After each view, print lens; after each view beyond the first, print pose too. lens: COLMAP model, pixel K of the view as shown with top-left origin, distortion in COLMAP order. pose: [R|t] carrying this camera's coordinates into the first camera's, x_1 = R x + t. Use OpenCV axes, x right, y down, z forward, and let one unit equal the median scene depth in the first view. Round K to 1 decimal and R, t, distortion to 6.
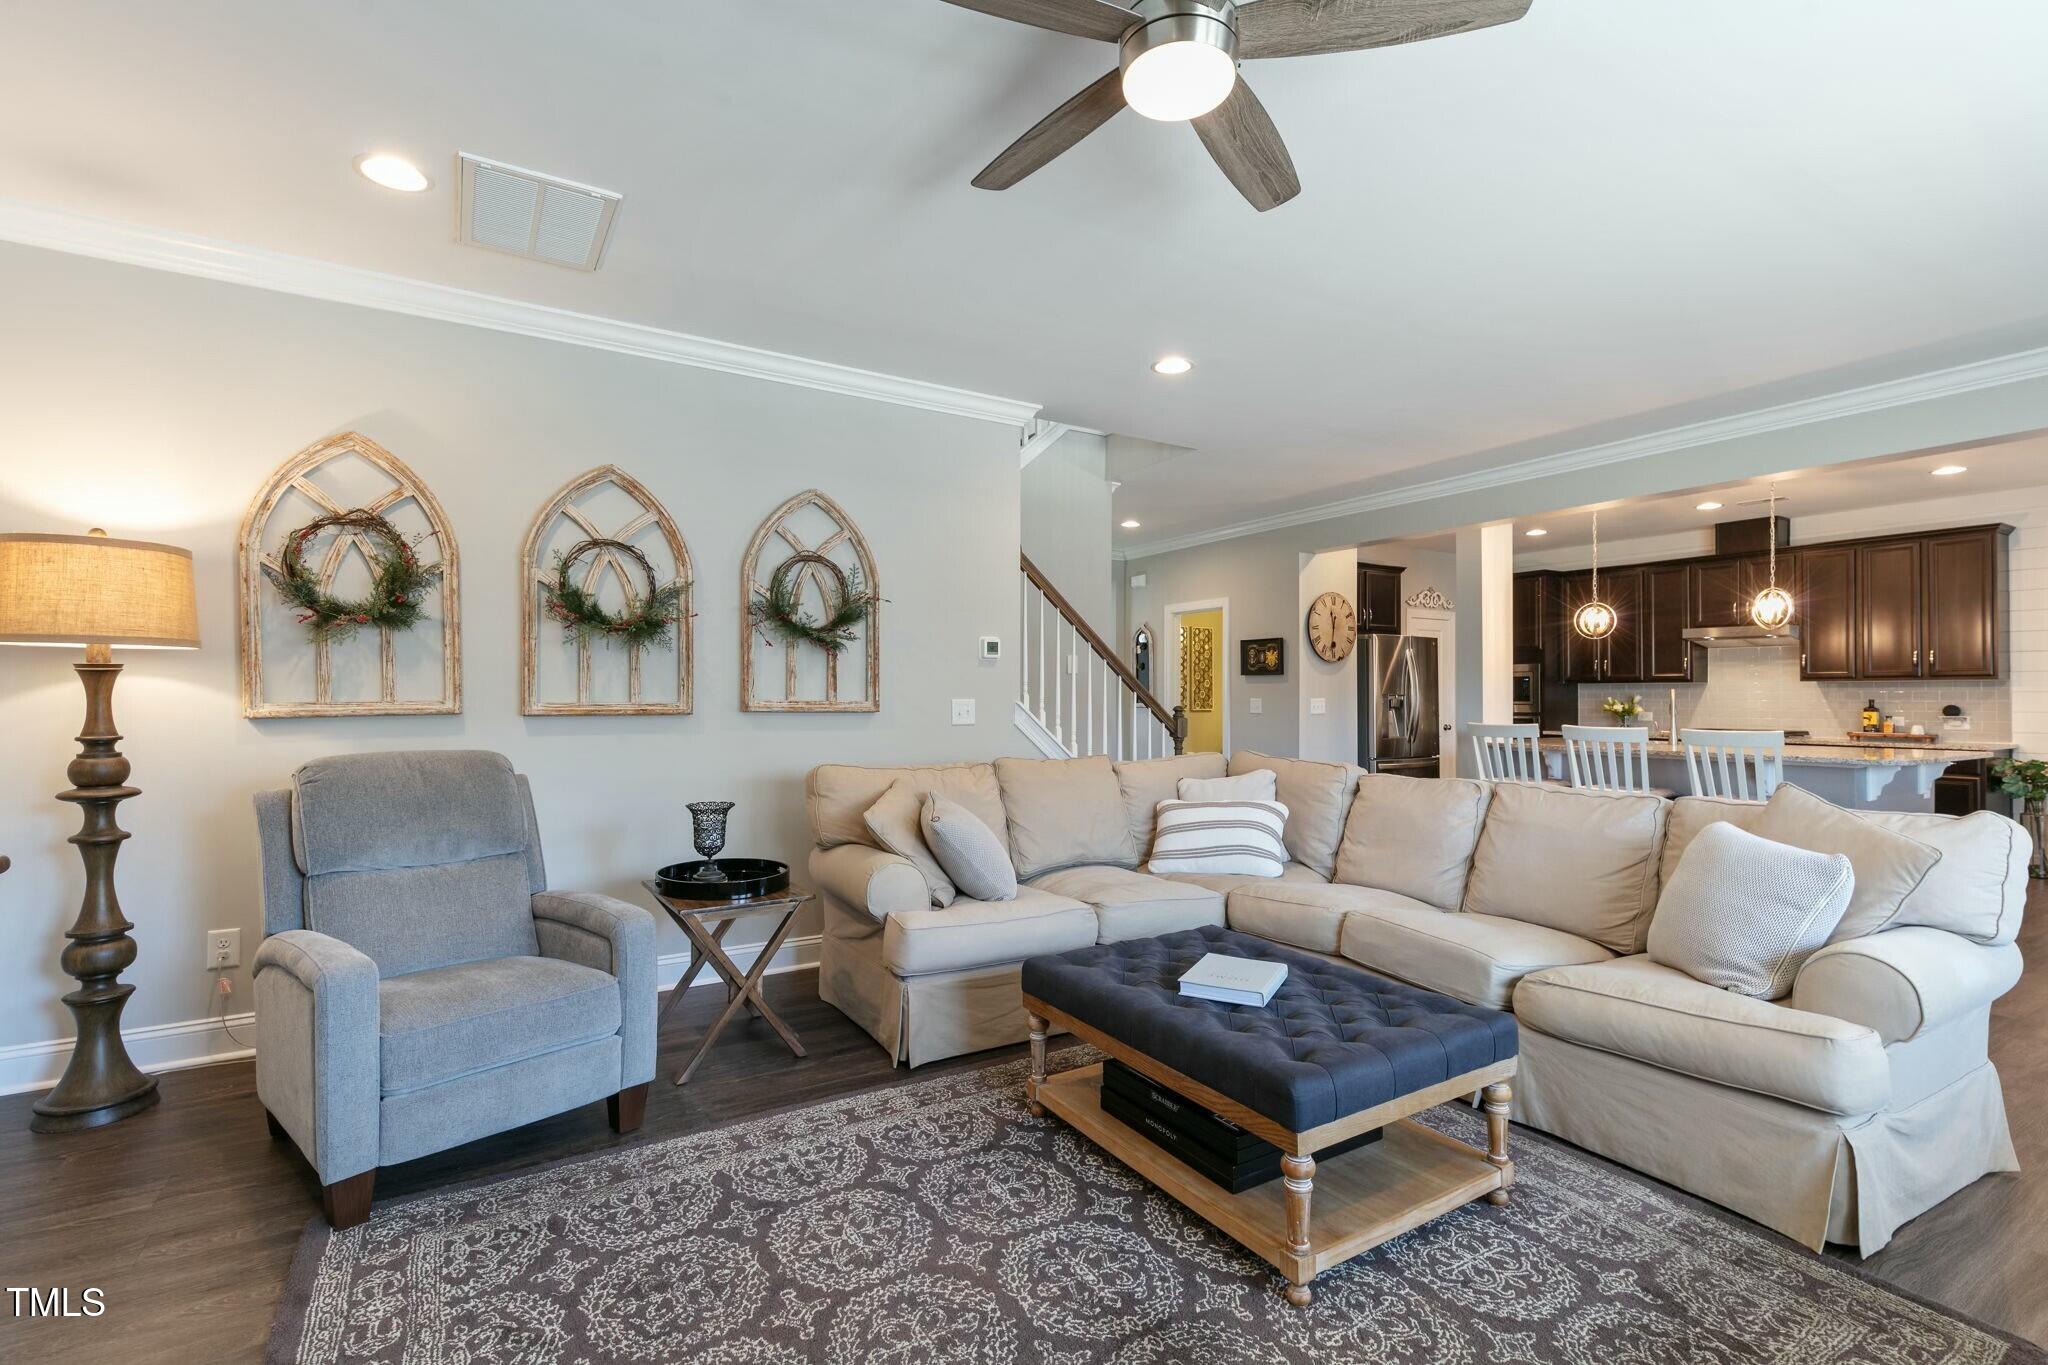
lens RADIAL K [[941.0, 0, 1028.9], [0, 941.0, 691.3], [0, 0, 1]] dist [0.012131, -0.001619]
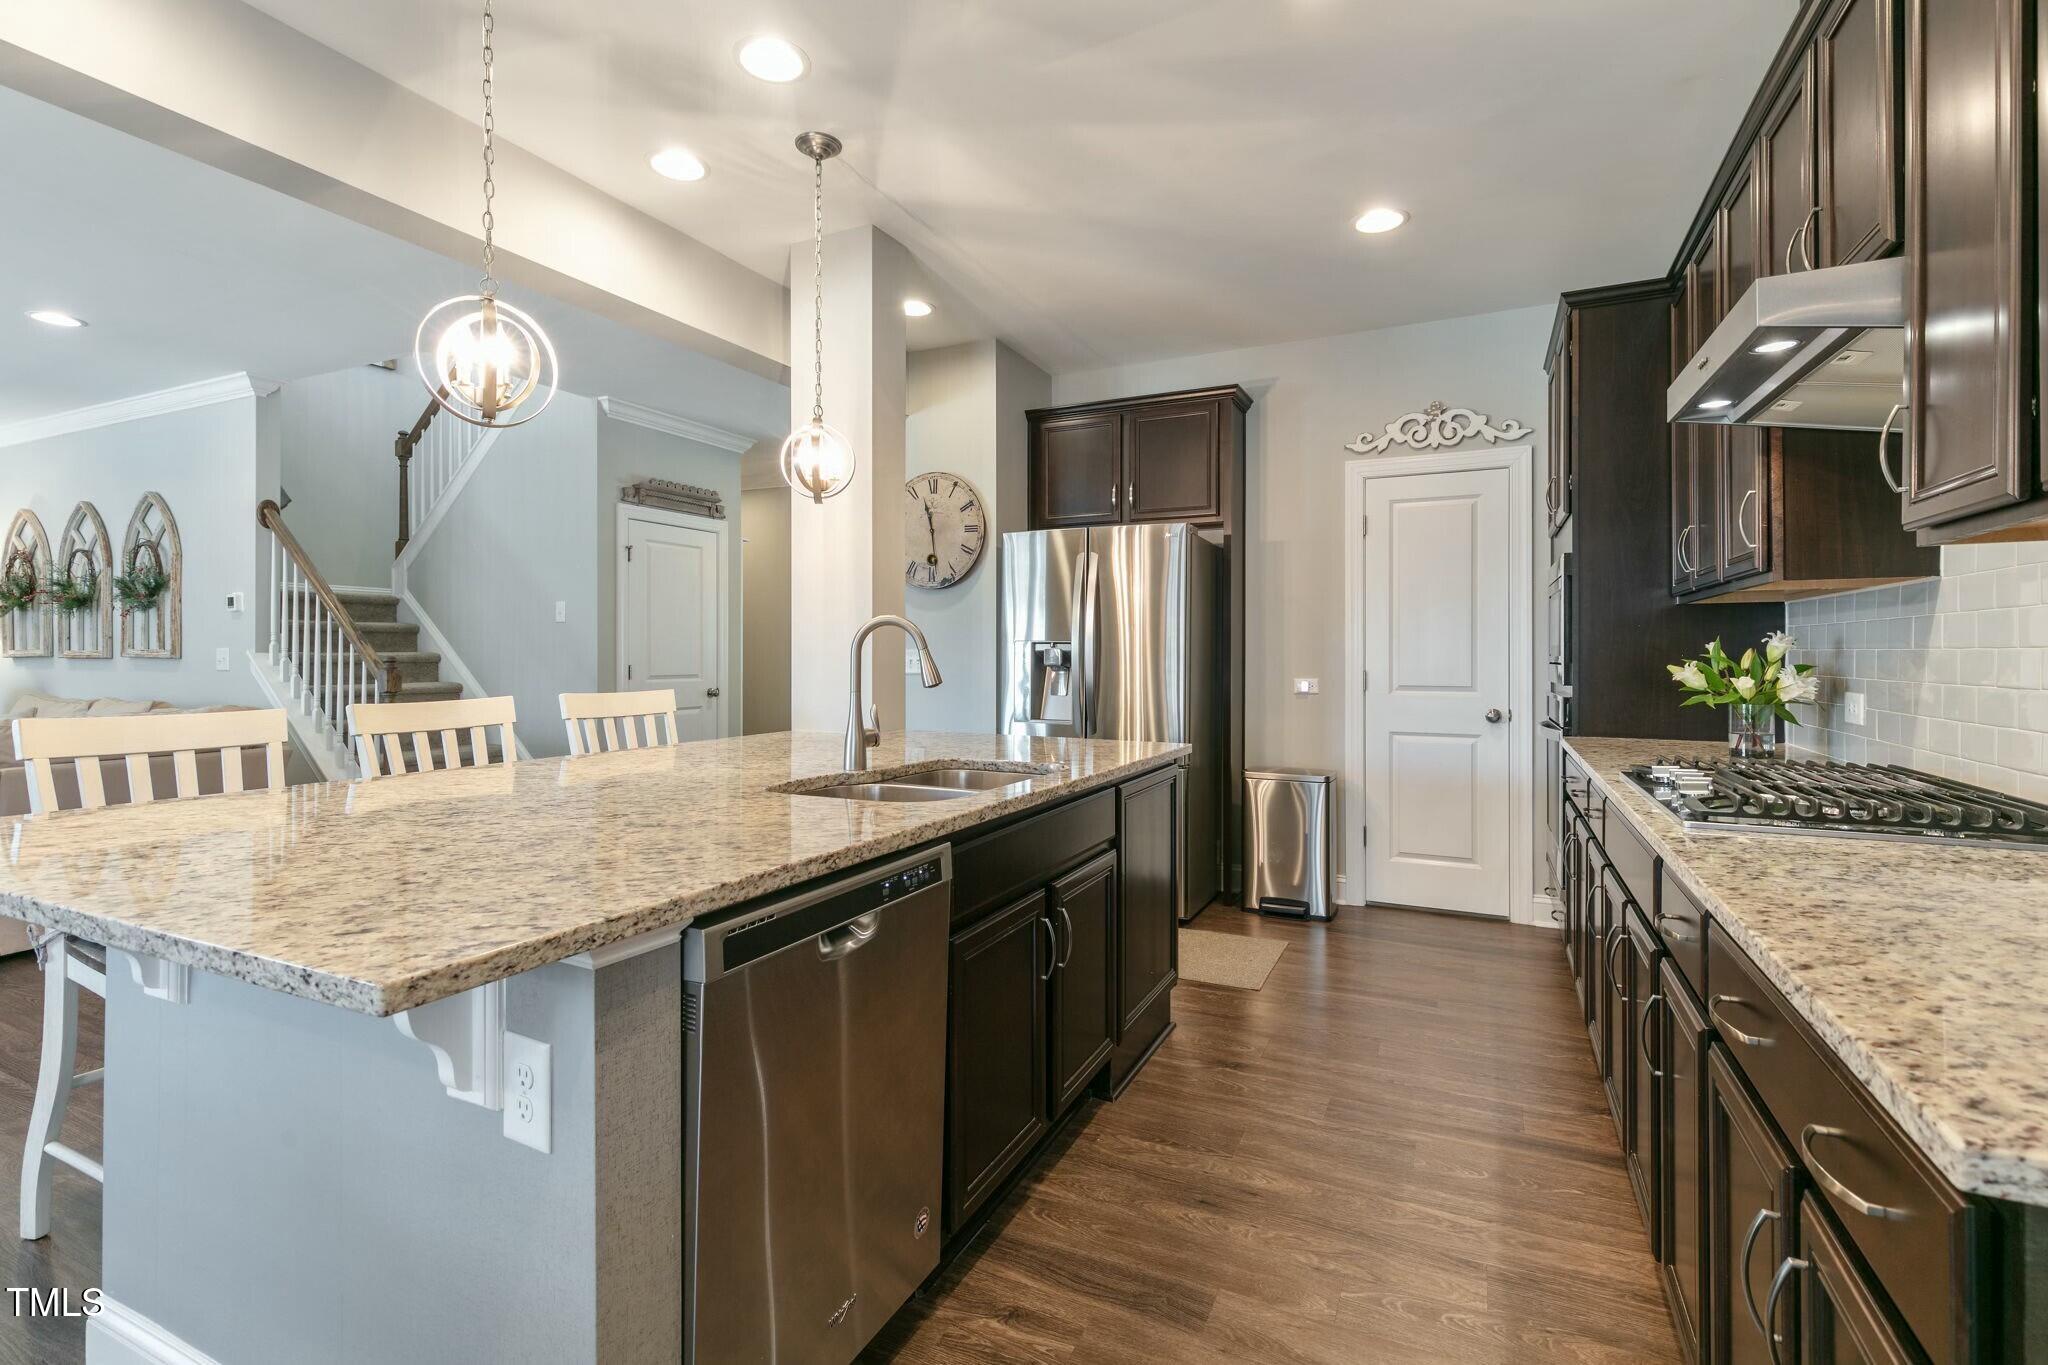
lens RADIAL K [[941.0, 0, 1027.5], [0, 941.0, 665.5], [0, 0, 1]] dist [0.012131, -0.001619]
pose [[0.531882, 0.009970, -0.846759, 0.879651], [0.004592, 0.999882, 0.014657, 0.010025], [0.846806, -0.011684, 0.531774, 0.740697]]
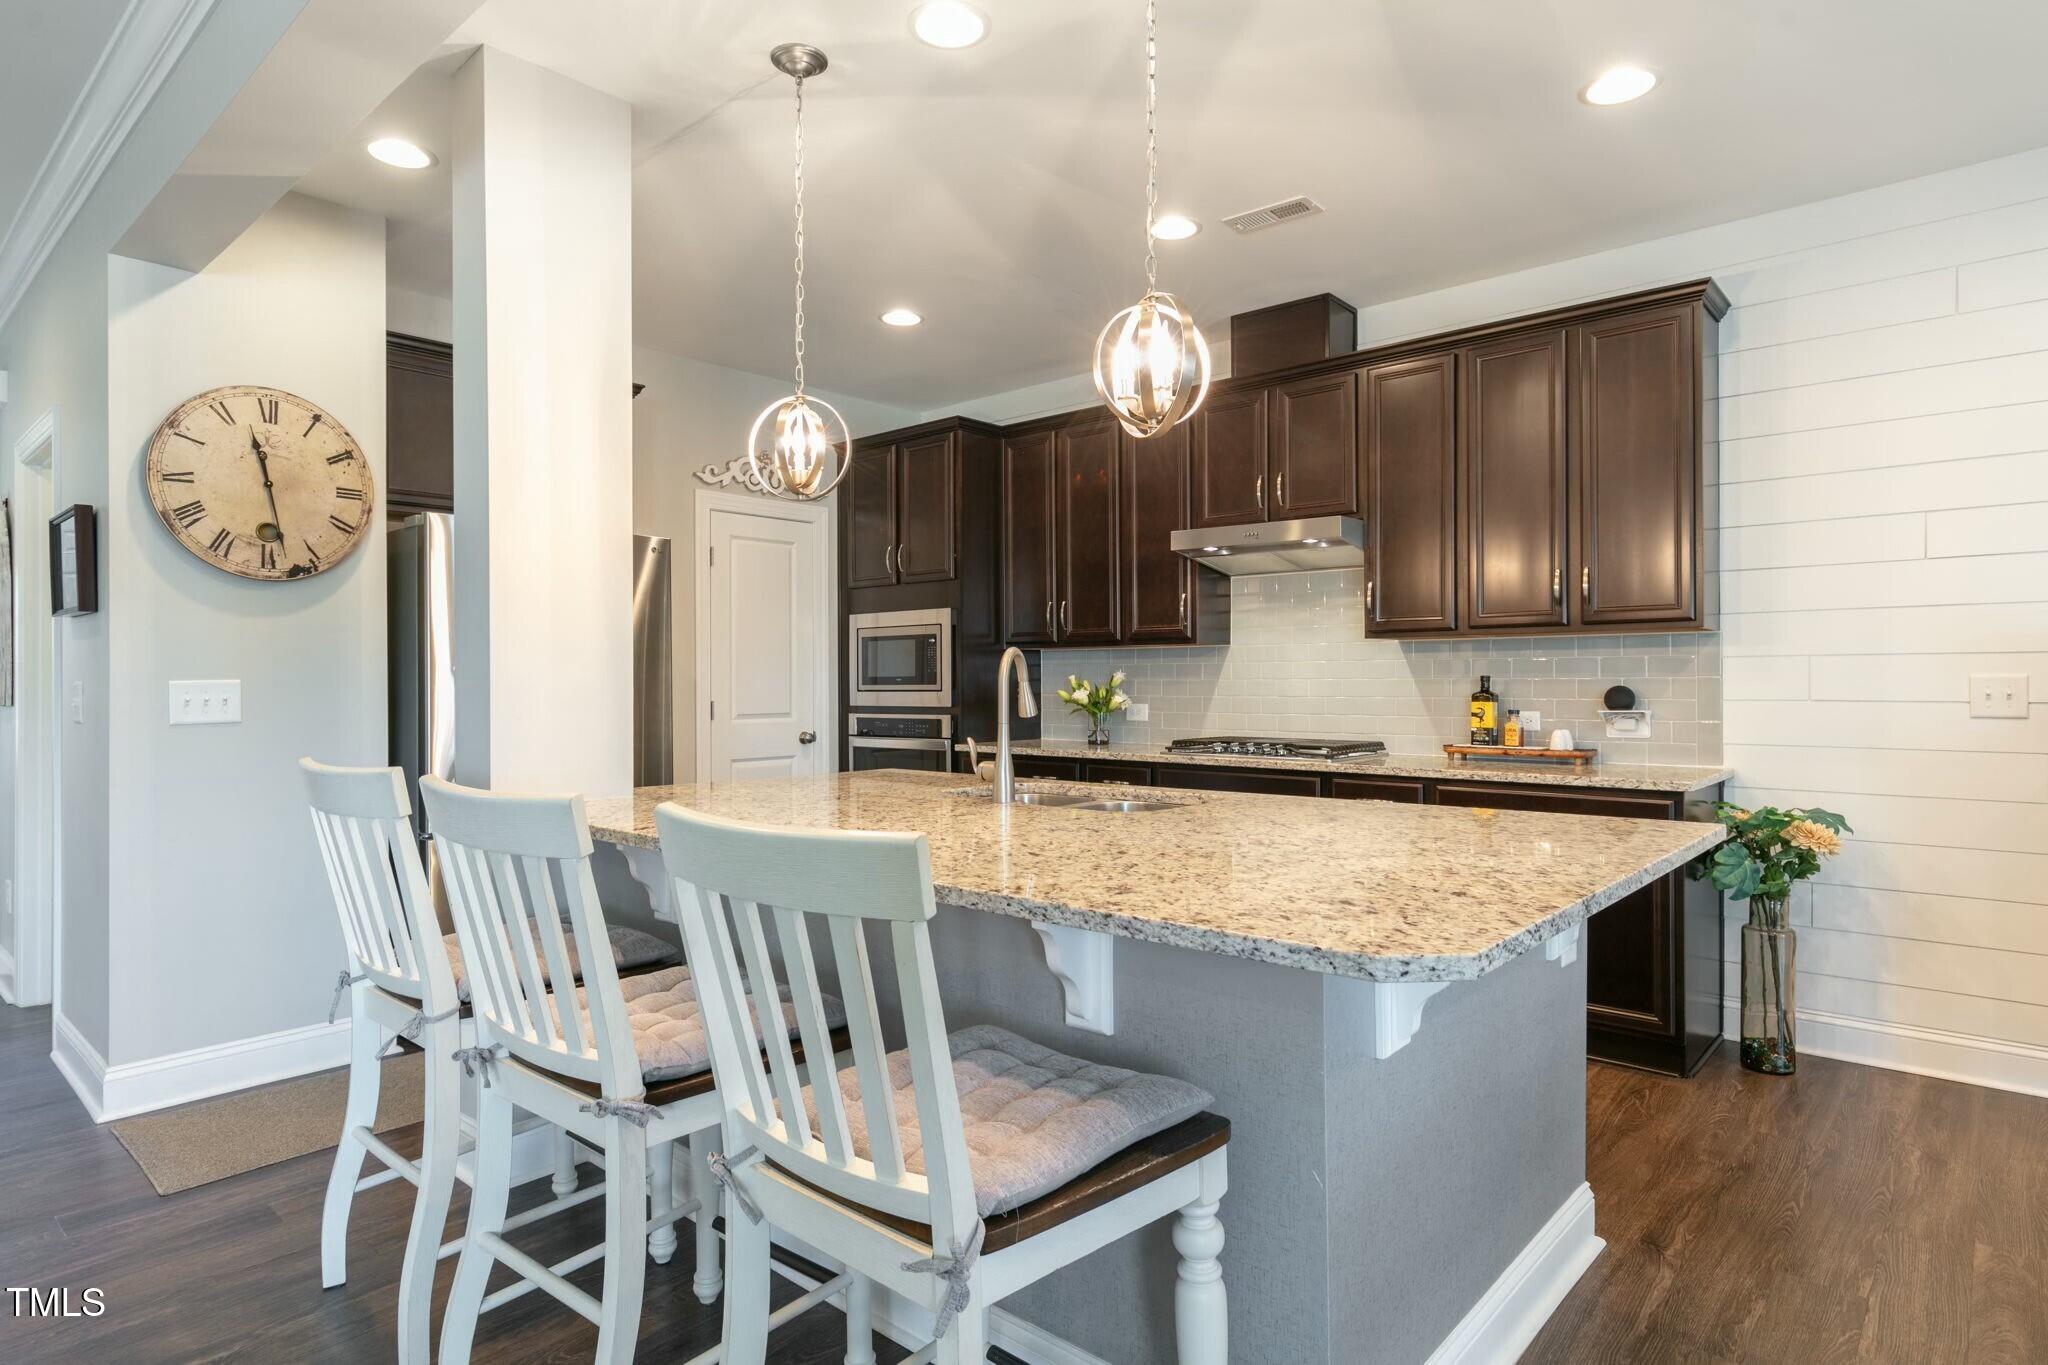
lens RADIAL K [[1114.8, 0, 1028.0], [0, 1114.8, 690.7], [0, 0, 1]] dist [0.002483, -0.000924]
pose [[0.958981, -0.007230, 0.283379, 0.489690], [0.003313, 0.999892, 0.014299, 0.007088], [-0.283452, -0.012774, 0.958901, 0.507965]]
